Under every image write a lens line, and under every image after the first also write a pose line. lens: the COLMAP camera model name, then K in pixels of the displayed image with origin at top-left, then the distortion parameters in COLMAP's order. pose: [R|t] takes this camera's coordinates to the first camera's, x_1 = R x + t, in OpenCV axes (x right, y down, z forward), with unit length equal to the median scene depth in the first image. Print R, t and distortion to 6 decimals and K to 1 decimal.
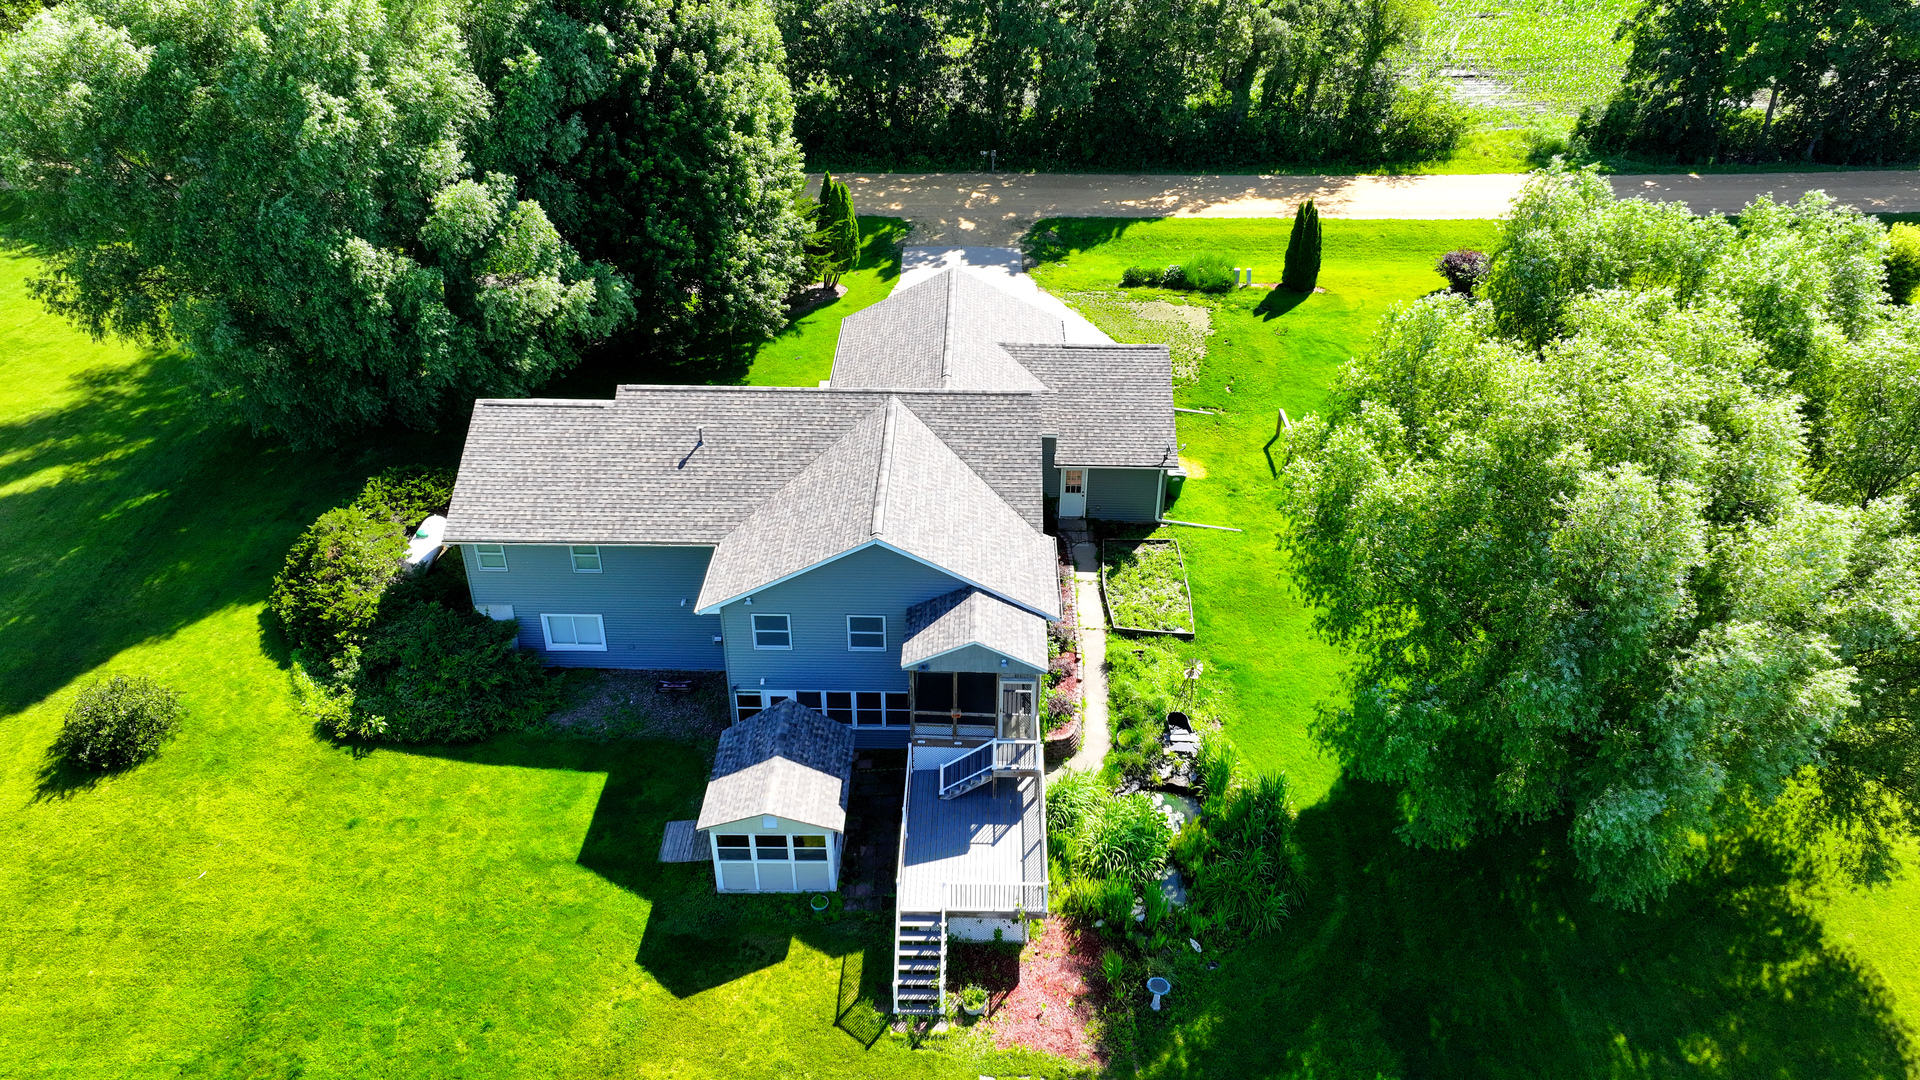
lens RADIAL K [[1343.4, 0, 958.6], [0, 1343.4, 530.9], [0, 0, 1]] dist [0.007280, 0.015587]
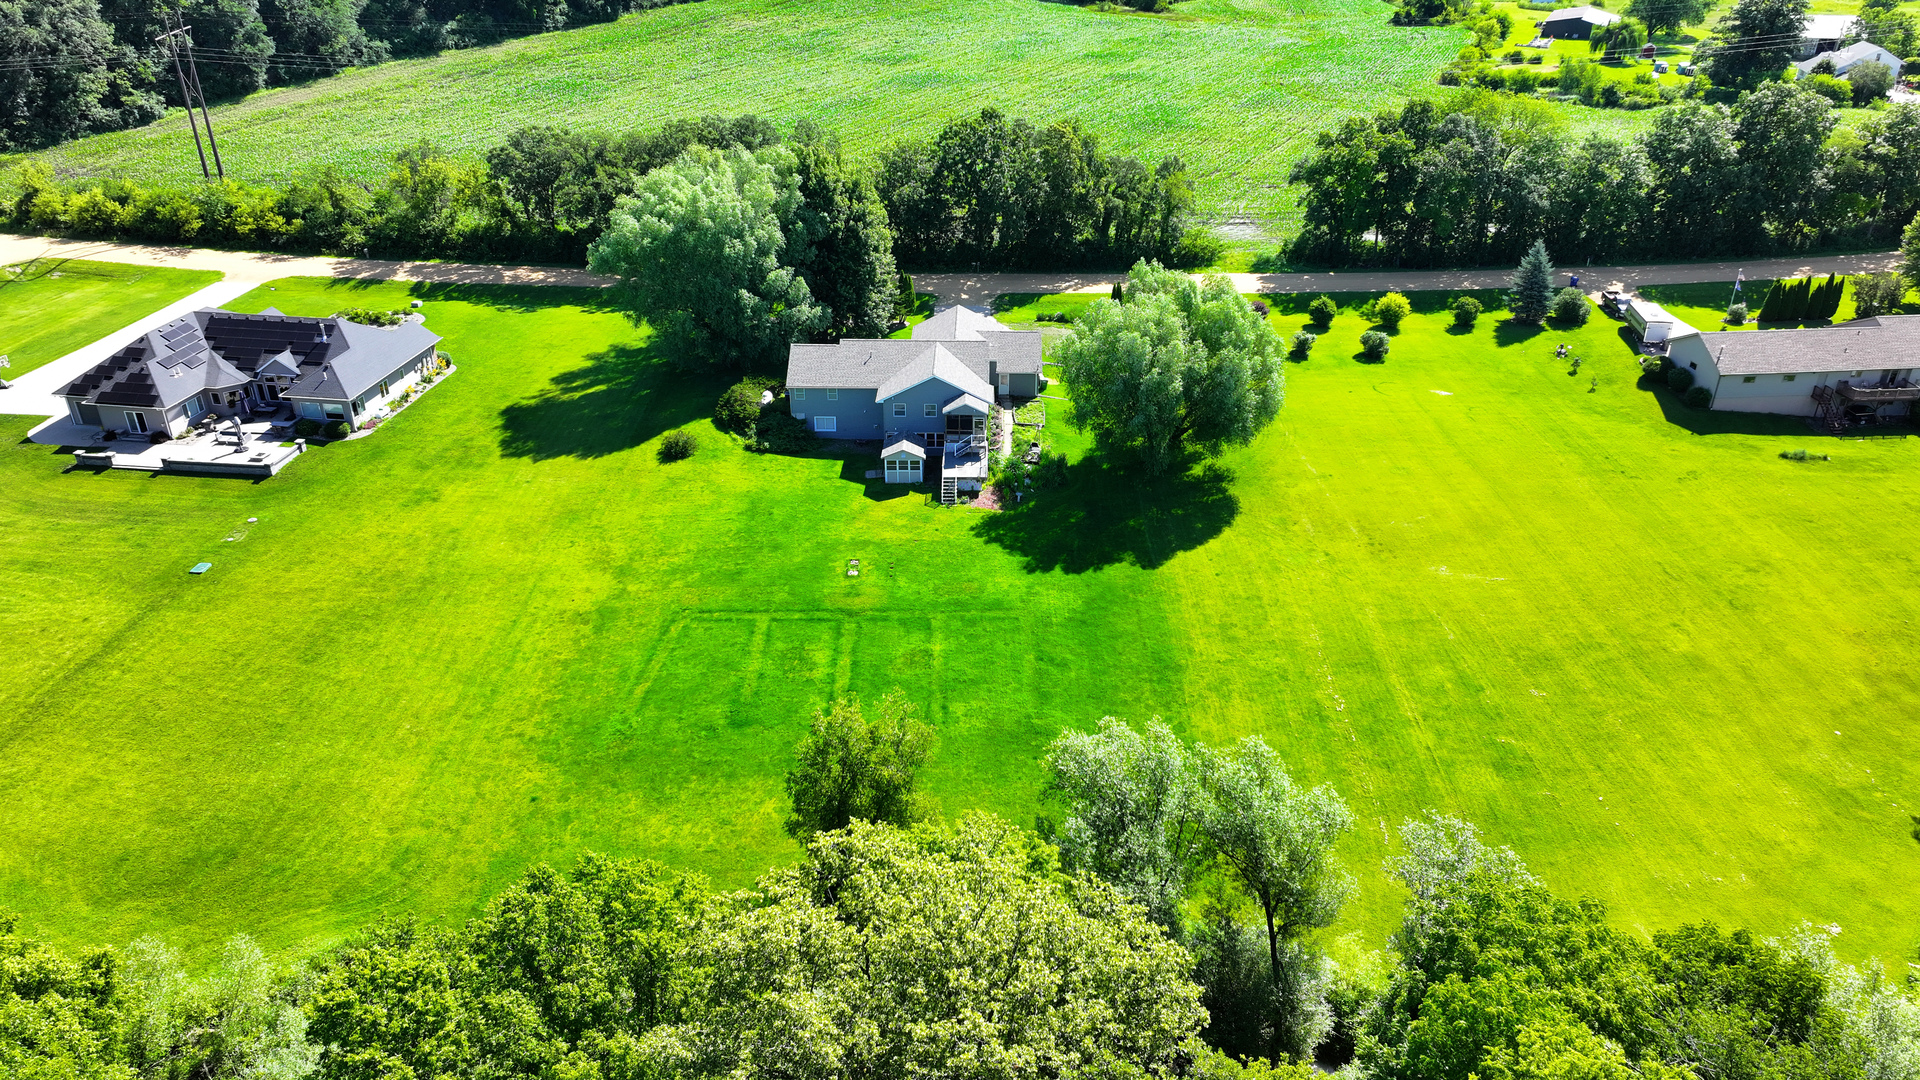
lens RADIAL K [[1343.4, 0, 963.5], [0, 1343.4, 541.1], [0, 0, 1]] dist [0.007280, 0.015587]
pose [[0.999990, -0.004414, -0.001086, 0.006966], [0.004308, 0.996466, -0.083886, 0.501936], [0.001453, 0.083880, 0.996475, -1.612949]]
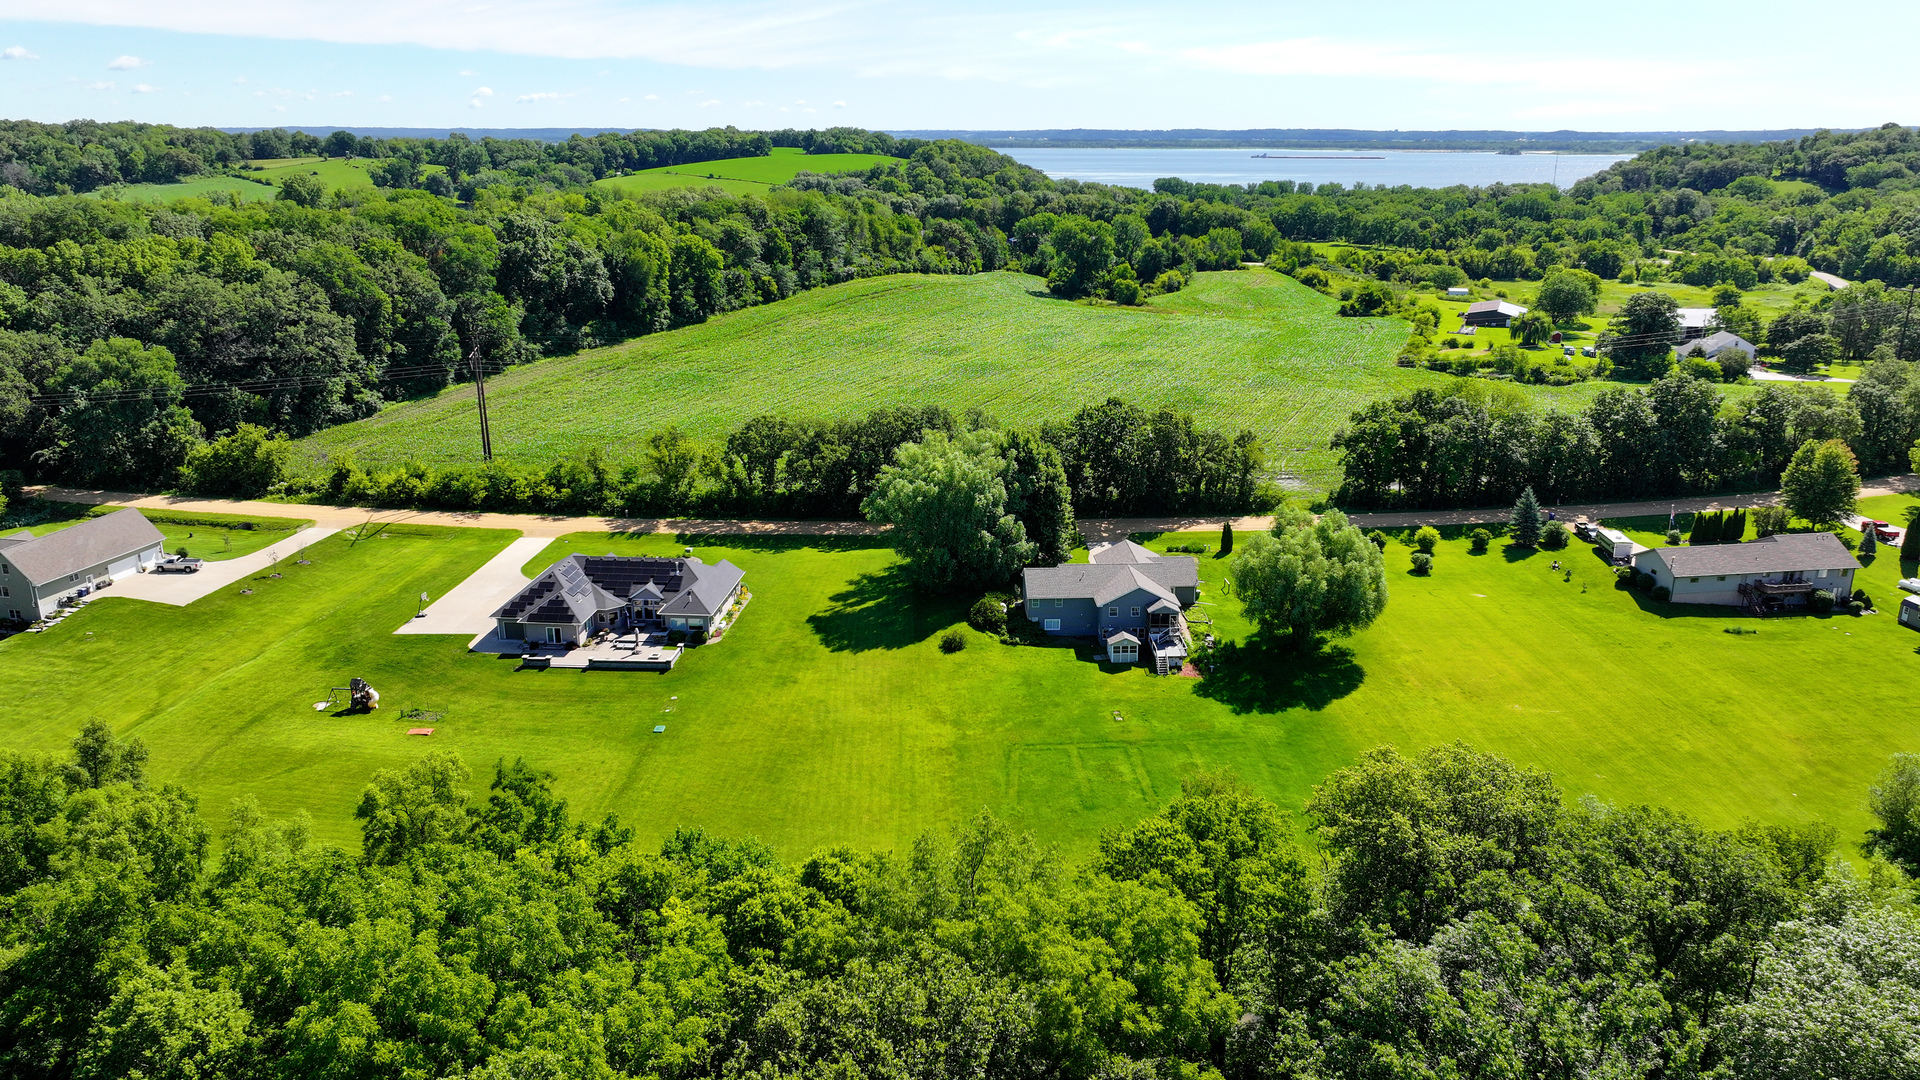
lens RADIAL K [[1343.4, 0, 964.2], [0, 1343.4, 553.7], [0, 0, 1]] dist [0.007280, 0.015587]
pose [[0.998010, -0.025177, 0.057819, -0.683258], [0.039345, 0.965111, -0.258867, 0.786646], [-0.049284, 0.260626, 0.964181, -2.516540]]
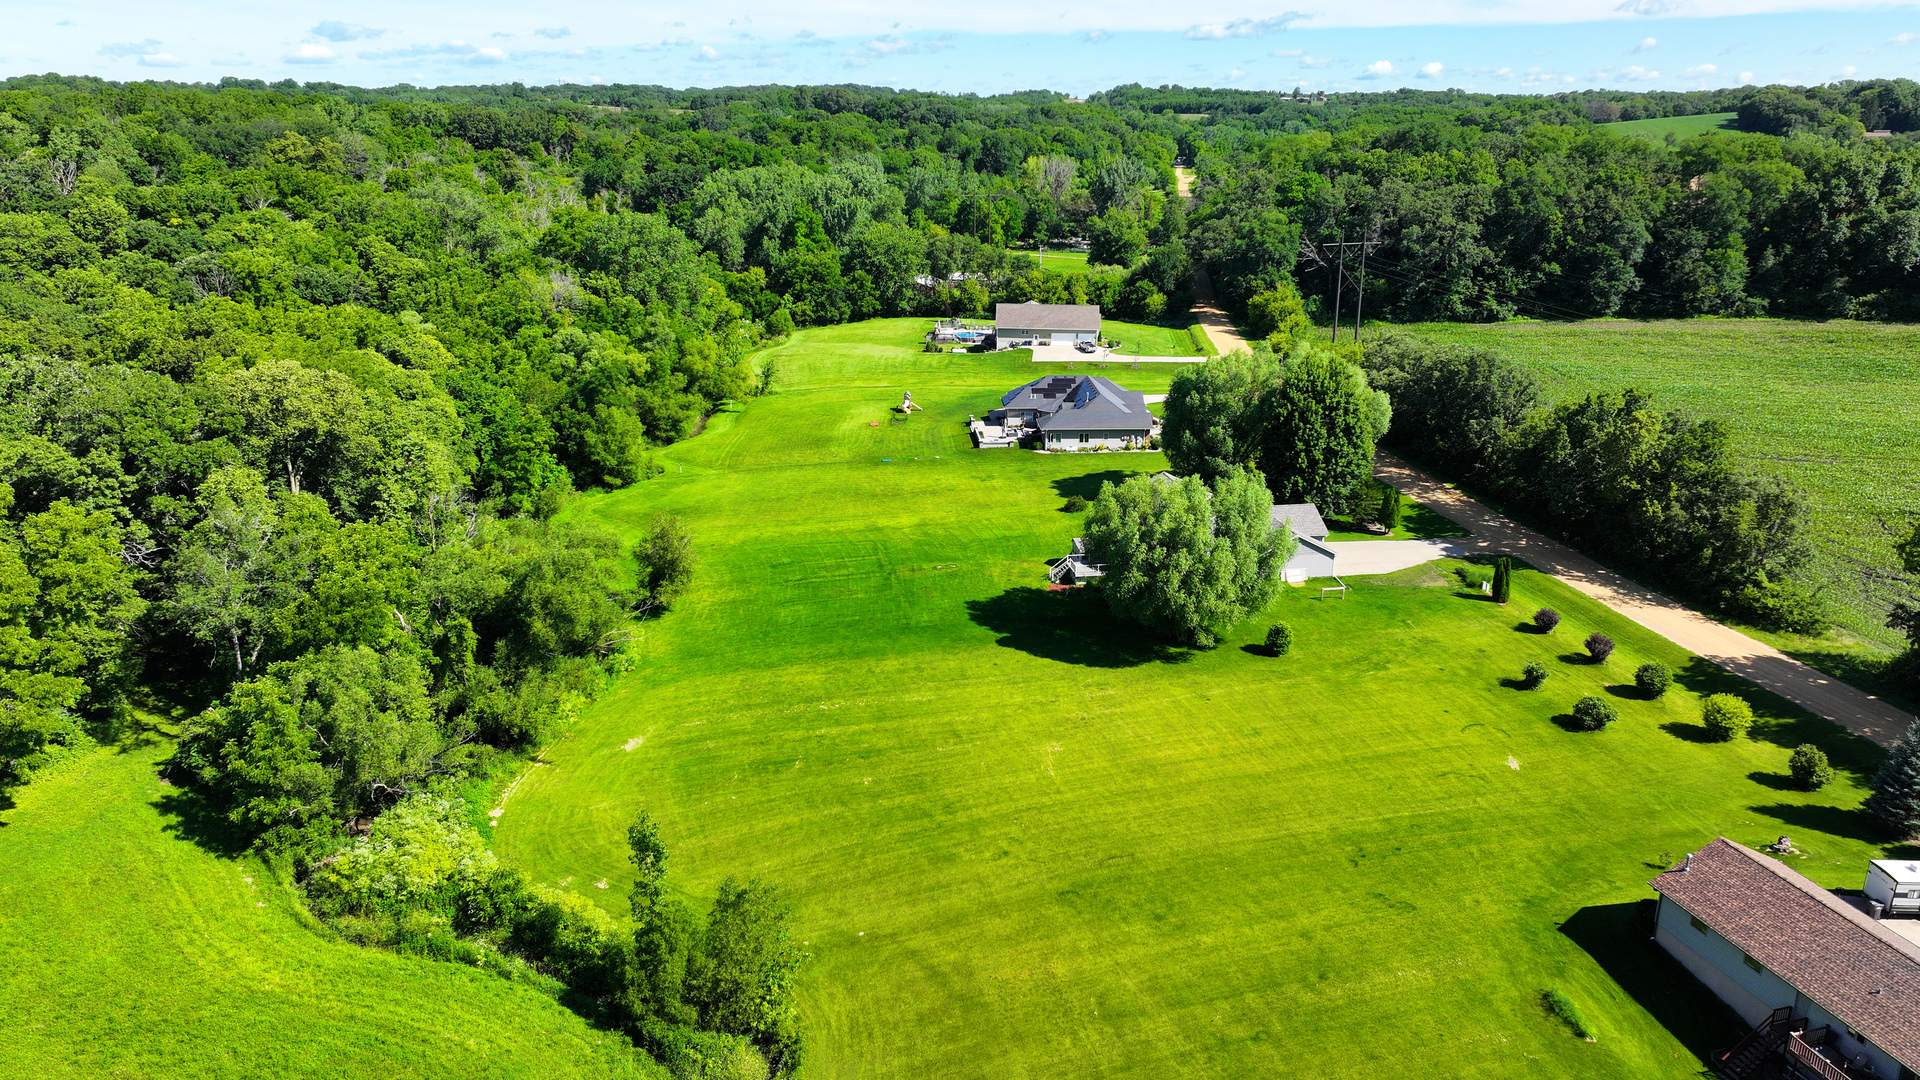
lens RADIAL K [[1343.4, 0, 960.3], [0, 1343.4, 533.7], [0, 0, 1]] dist [0.007280, 0.015587]
pose [[0.193486, 0.291560, -0.936779, 2.759100], [-0.534232, 0.832164, 0.148658, -0.184094], [0.822897, 0.471694, 0.316773, -0.505955]]
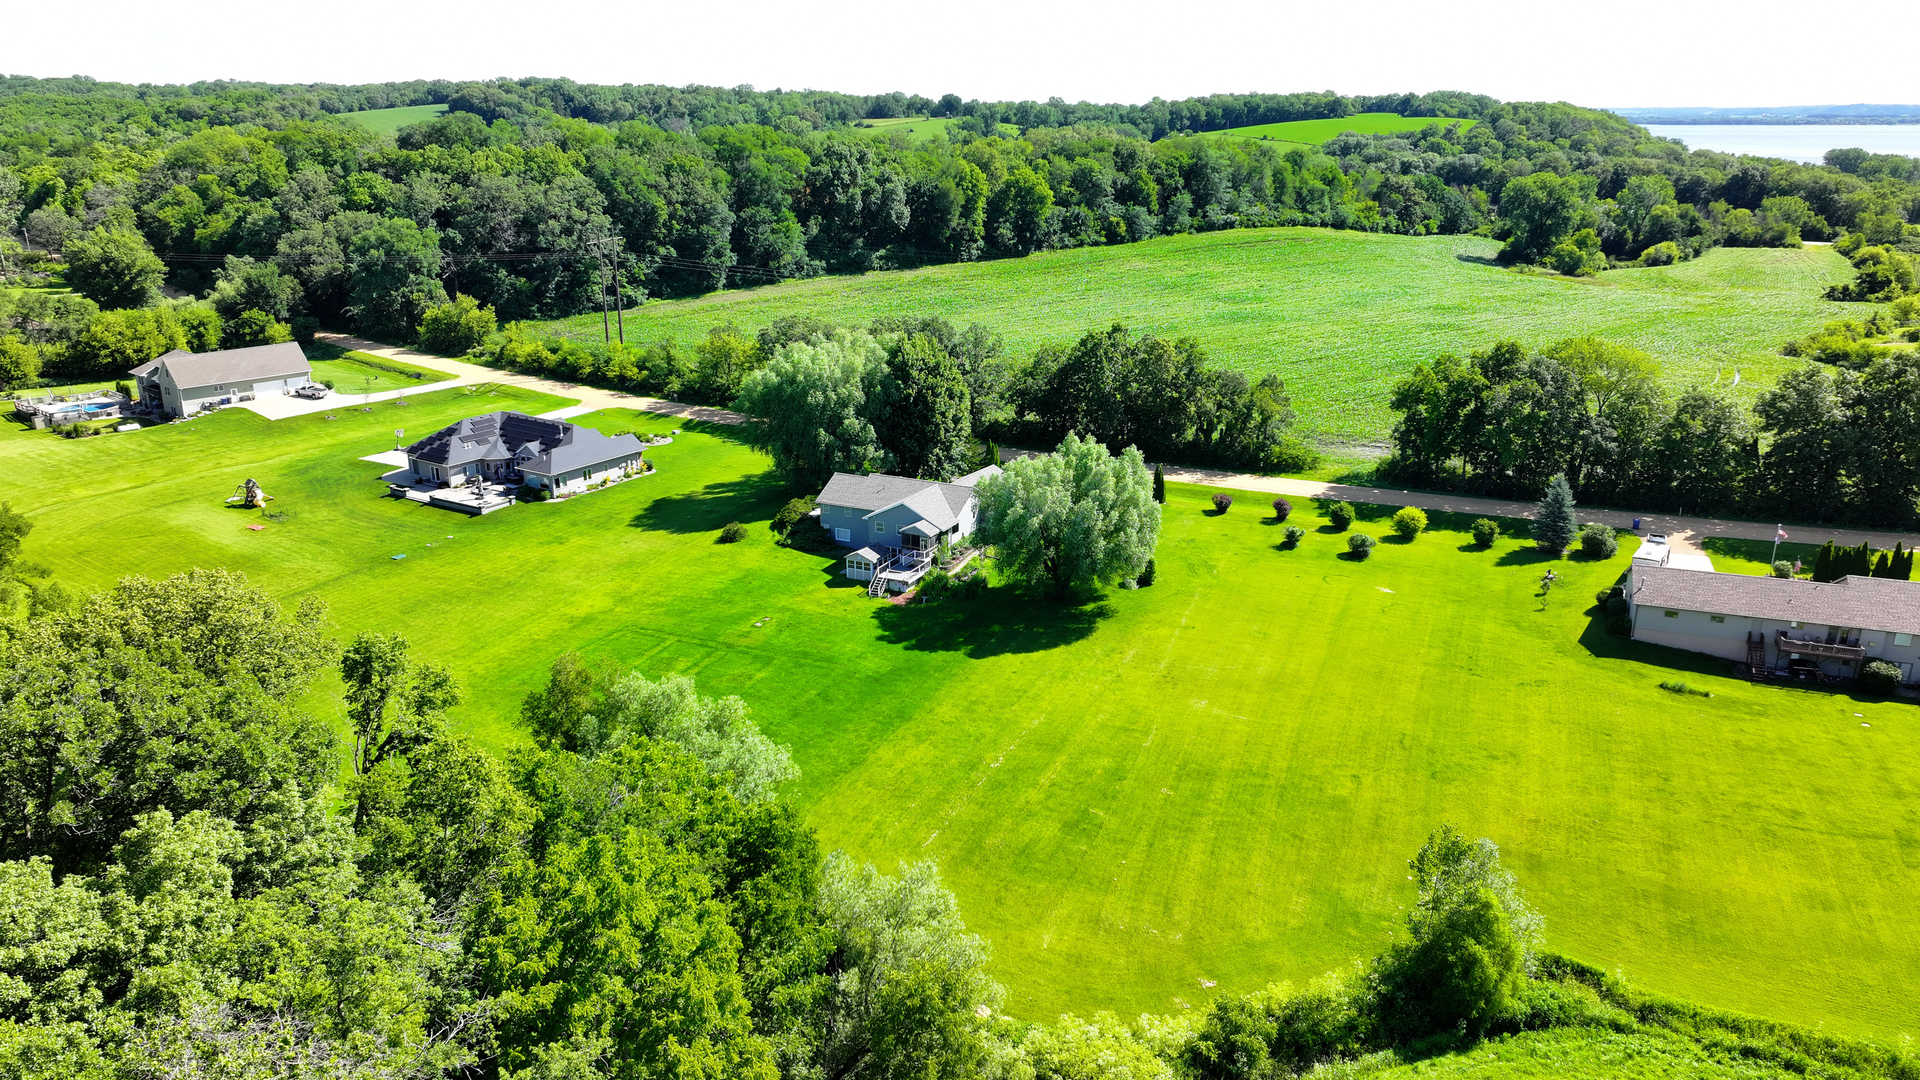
lens RADIAL K [[1343.4, 0, 964.0], [0, 1343.4, 551.6], [0, 0, 1]] dist [0.007280, 0.015587]
pose [[0.909264, 0.127489, -0.396214, 1.305108], [-0.222264, 0.953568, -0.203242, 0.702599], [0.351906, 0.272865, 0.895381, -1.904594]]
